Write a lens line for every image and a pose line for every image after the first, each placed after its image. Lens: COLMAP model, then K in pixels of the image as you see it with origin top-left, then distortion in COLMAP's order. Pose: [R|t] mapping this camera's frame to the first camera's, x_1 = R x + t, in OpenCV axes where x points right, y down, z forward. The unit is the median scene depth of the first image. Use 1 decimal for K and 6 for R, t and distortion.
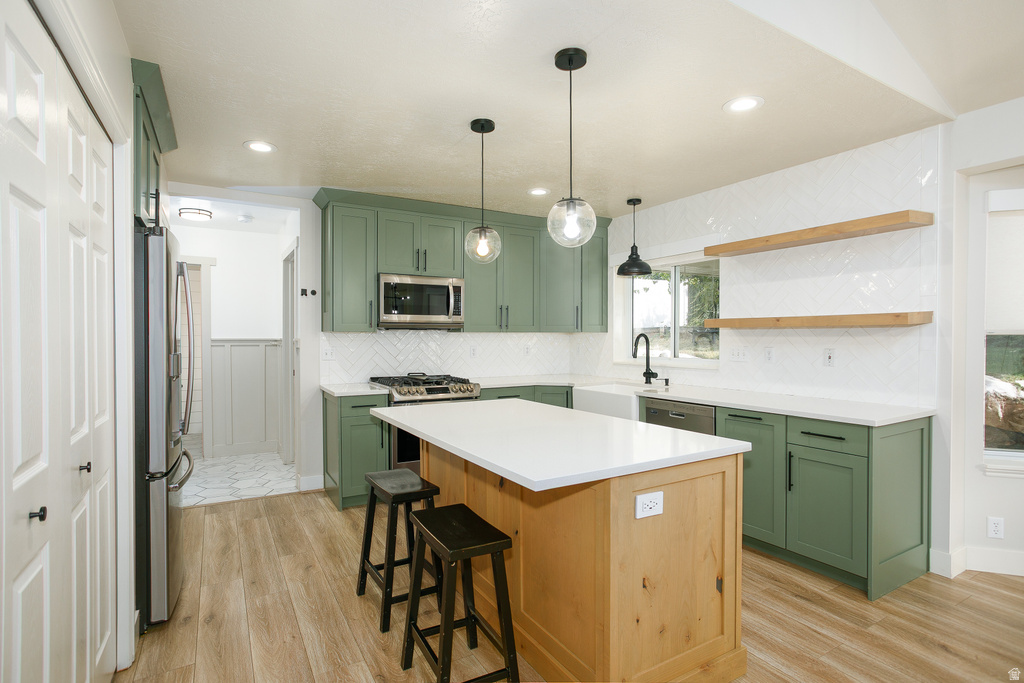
lens RADIAL K [[505.4, 0, 512.0], [0, 505.4, 341.5], [0, 0, 1]] dist [-0.013302, 0.019456]
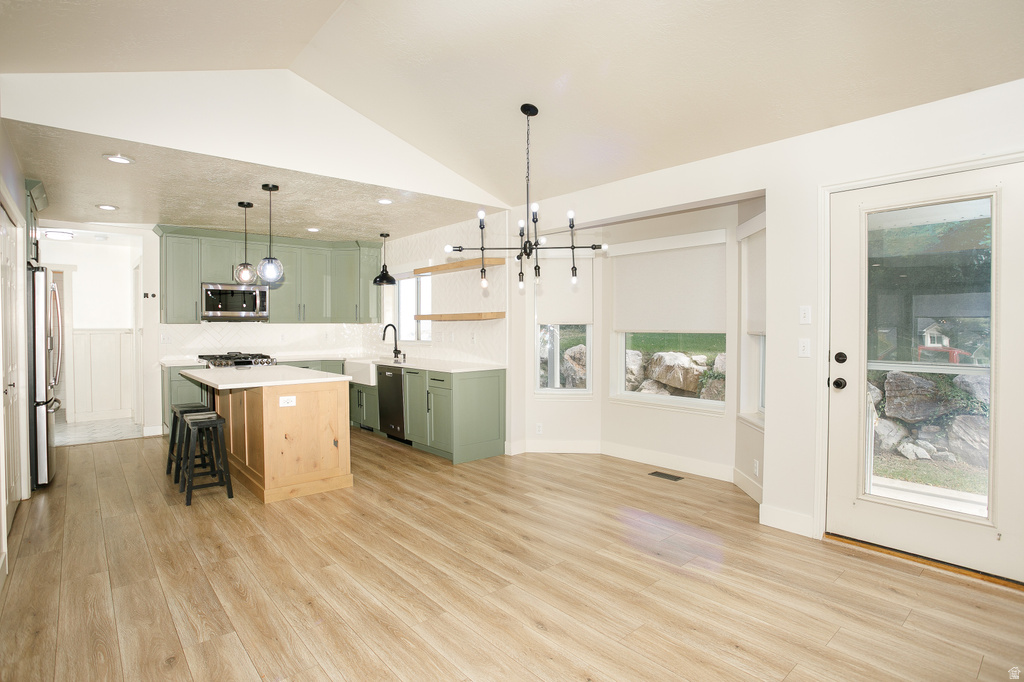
lens RADIAL K [[524.9, 0, 499.3], [0, 524.9, 333.2], [0, 0, 1]] dist [-0.035228, 0.023212]
pose [[0.989689, -0.004213, 0.143174, 0.379167], [0.003608, 0.999983, 0.004490, 0.006577], [-0.143190, -0.003927, 0.989687, -0.616796]]
